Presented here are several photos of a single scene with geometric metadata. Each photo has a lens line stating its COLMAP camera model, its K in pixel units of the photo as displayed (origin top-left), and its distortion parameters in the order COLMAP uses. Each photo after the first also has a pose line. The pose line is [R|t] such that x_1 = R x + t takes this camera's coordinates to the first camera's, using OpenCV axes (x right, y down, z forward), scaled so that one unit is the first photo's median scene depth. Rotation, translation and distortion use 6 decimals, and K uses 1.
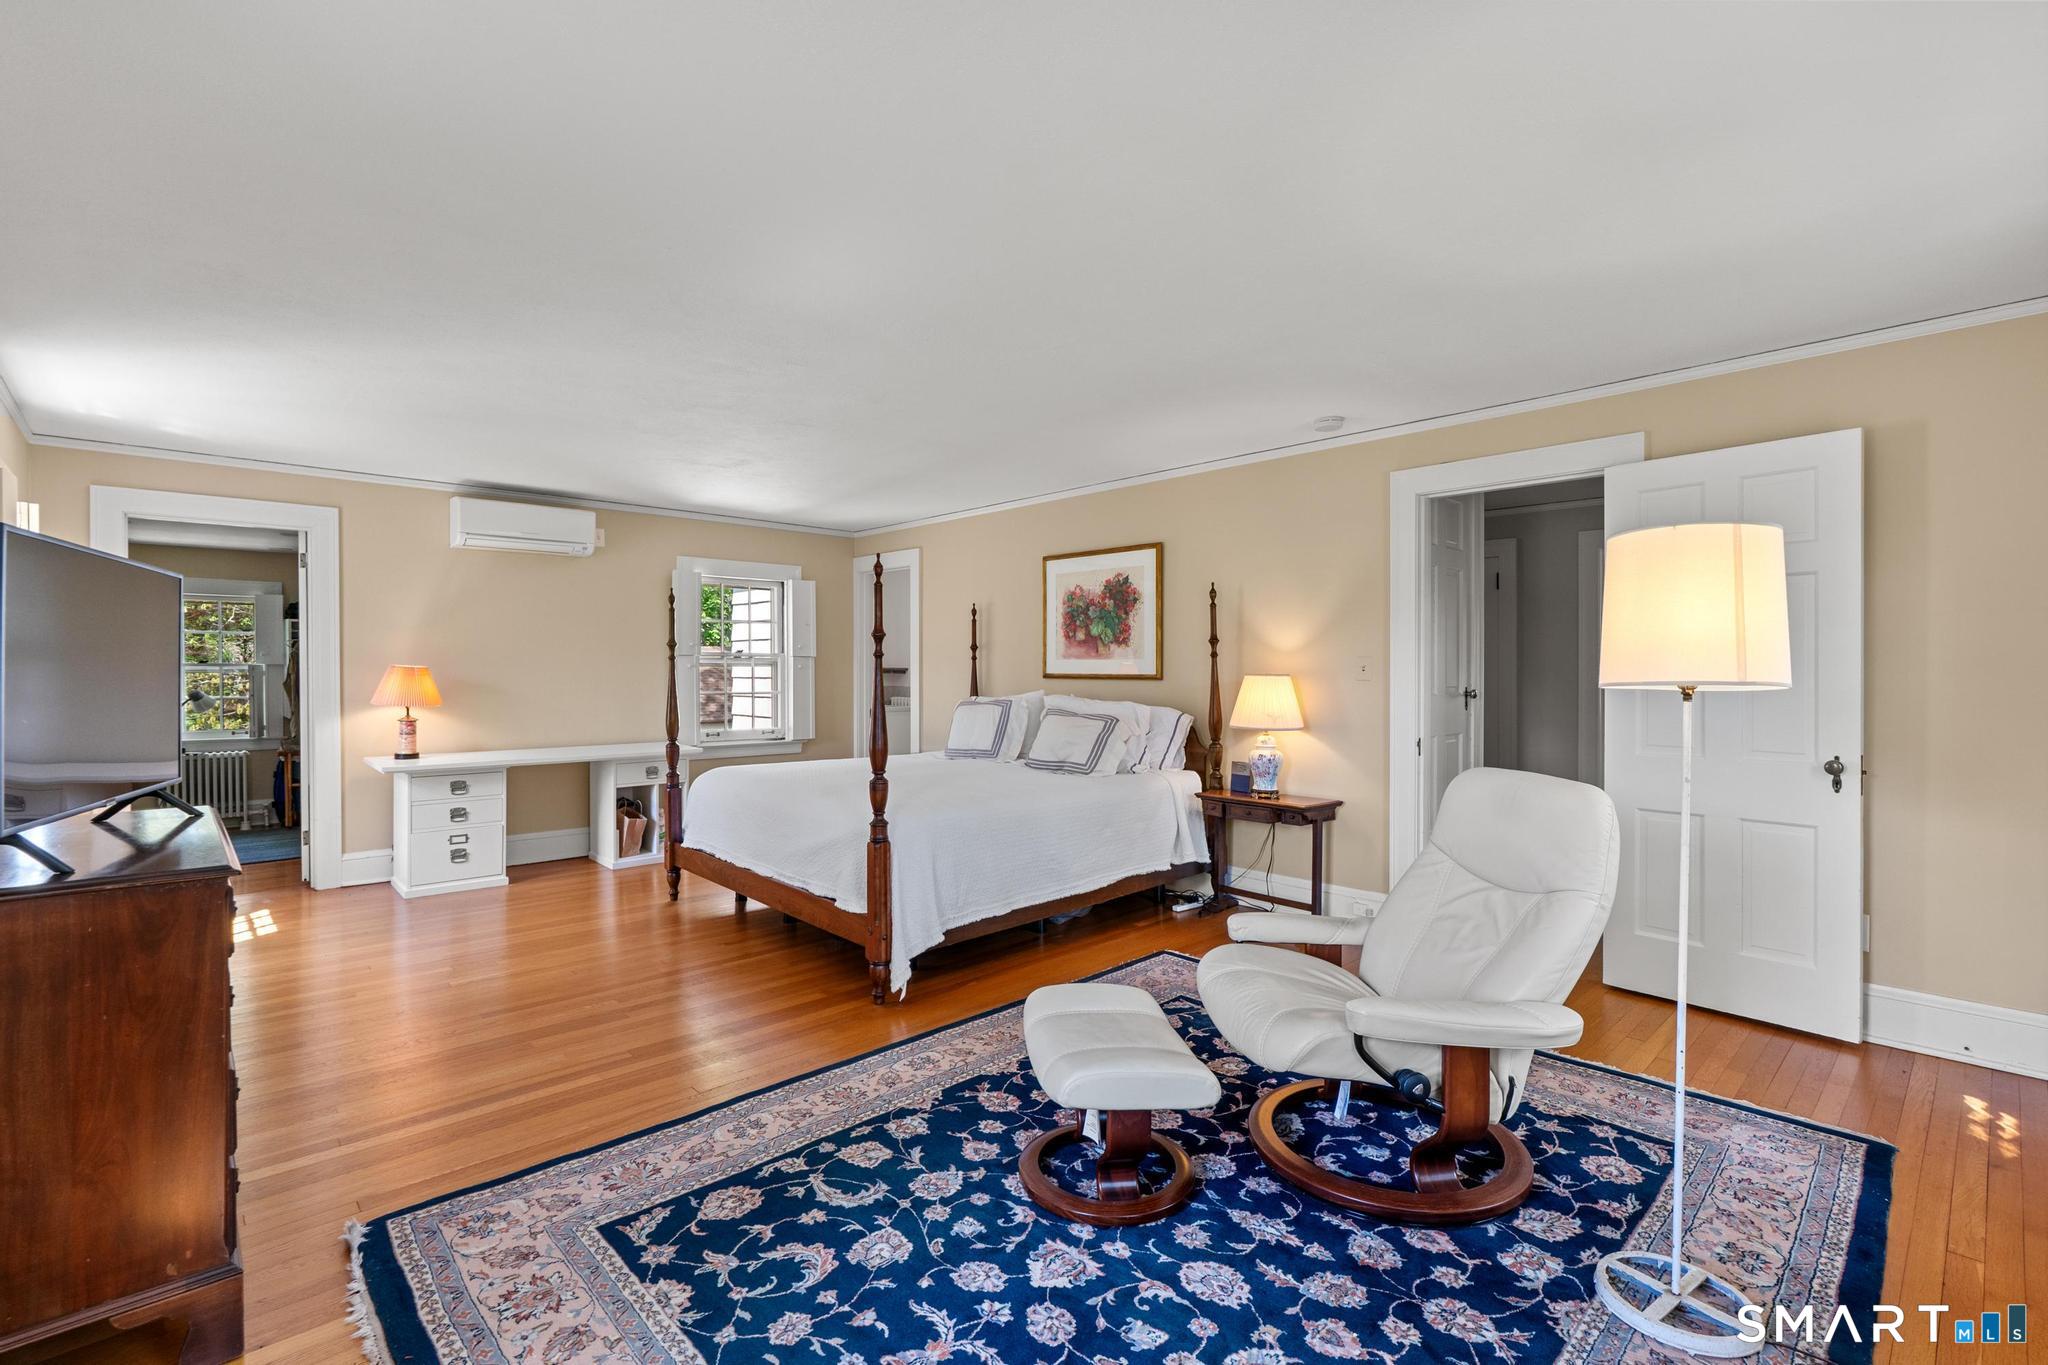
lens RADIAL K [[934.6, 0, 1014.5], [0, 934.6, 676.0], [0, 0, 1]] dist [-0.003651, 0.000644]
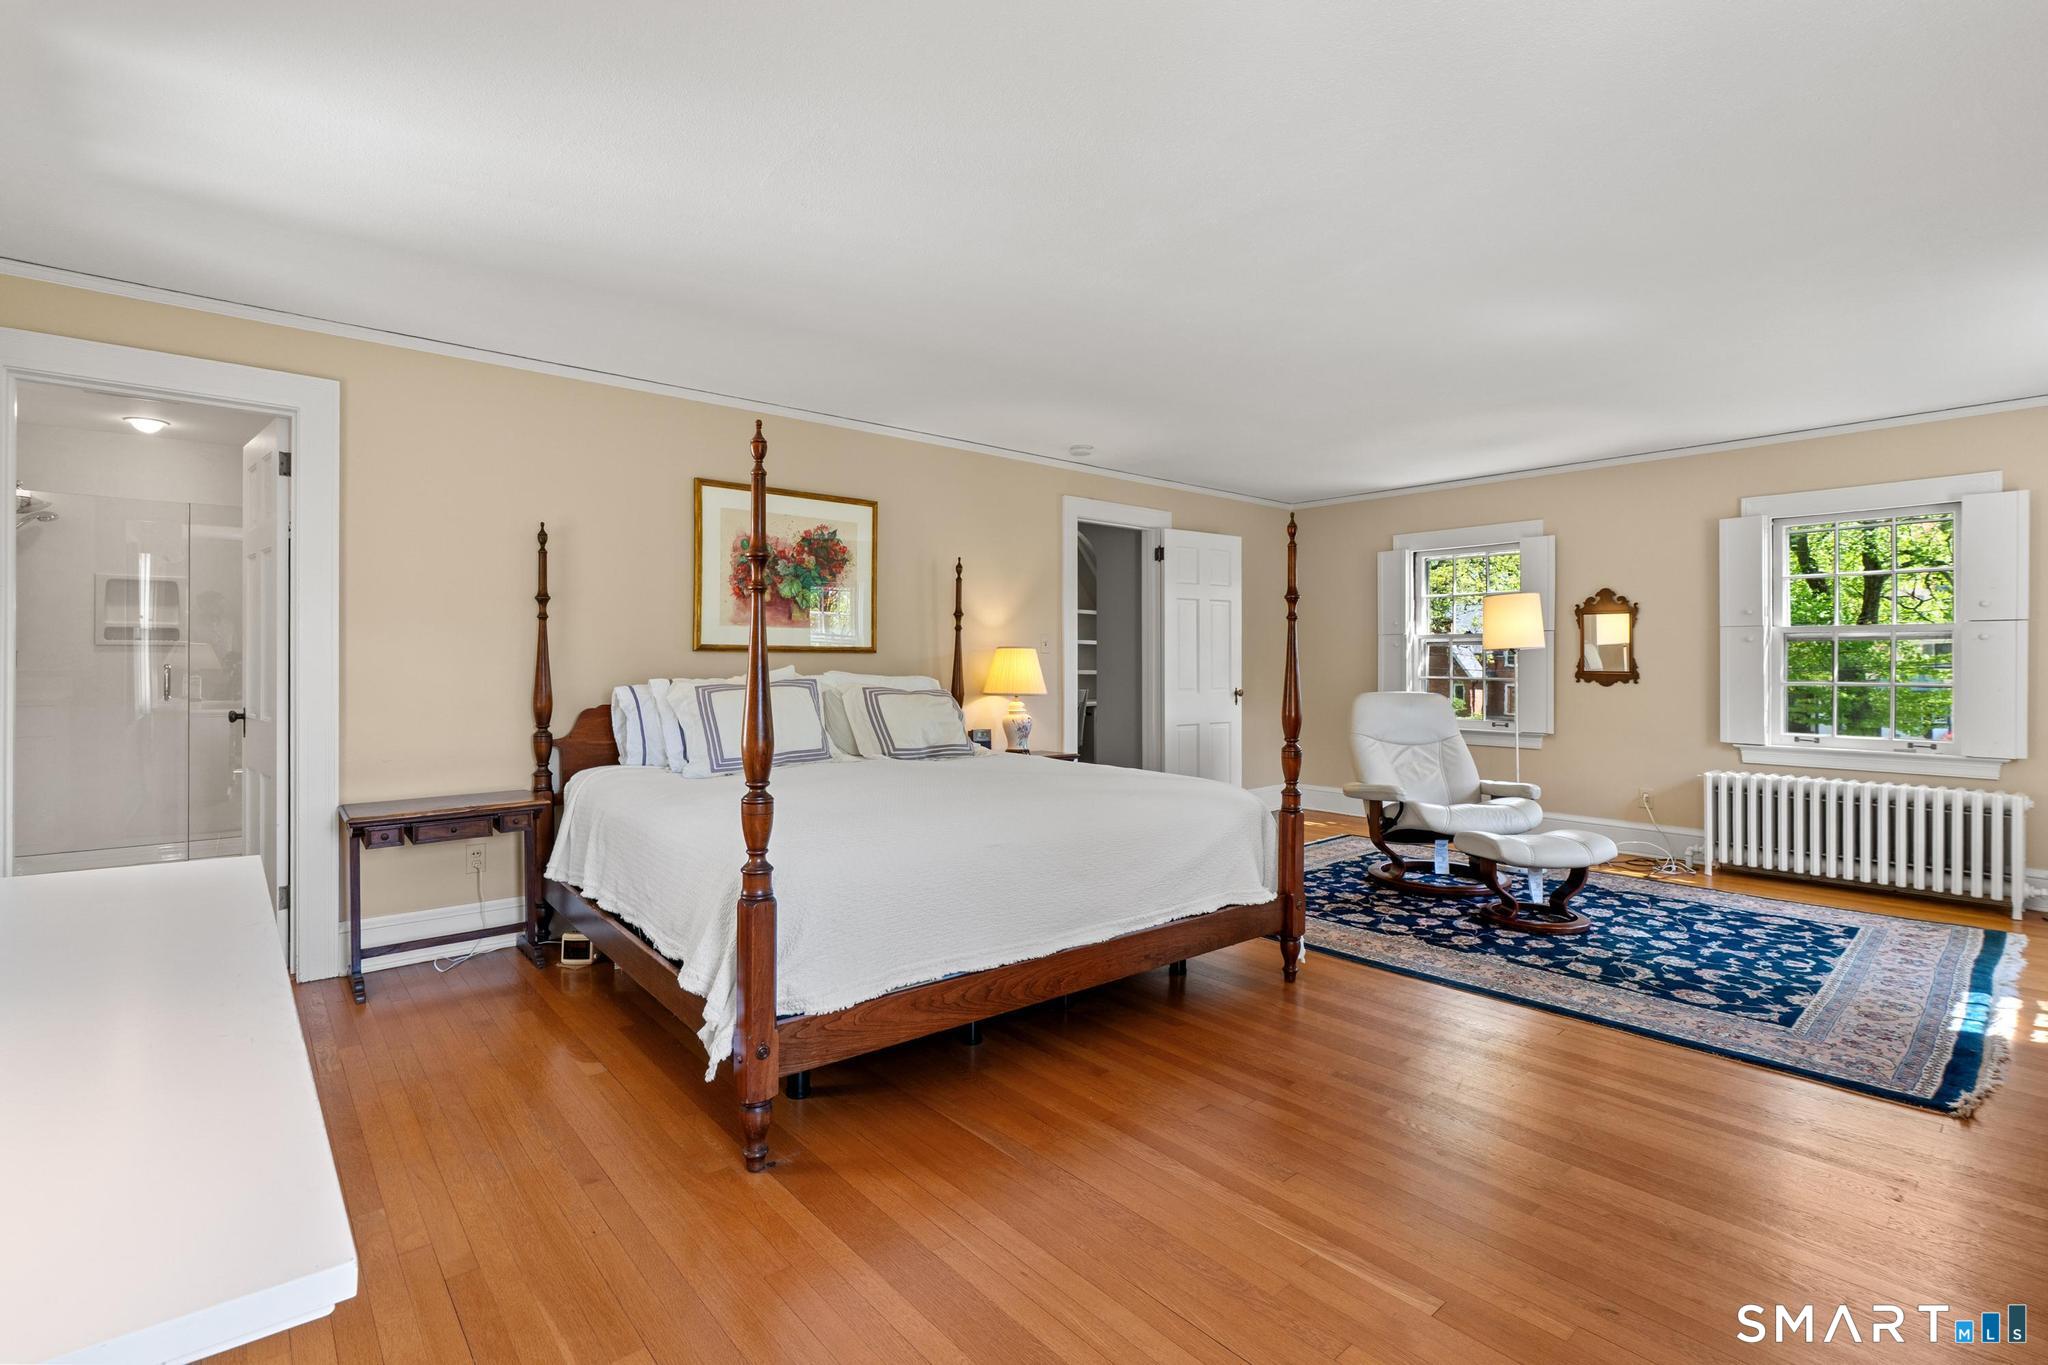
lens RADIAL K [[934.6, 0, 1007.4], [0, 934.6, 667.7], [0, 0, 1]] dist [-0.003651, 0.000644]
pose [[0.036873, -0.006035, 0.999302, -1.679127], [0.006593, 0.999961, 0.005796, 0.031246], [-0.999298, 0.006374, 0.036911, 1.886150]]
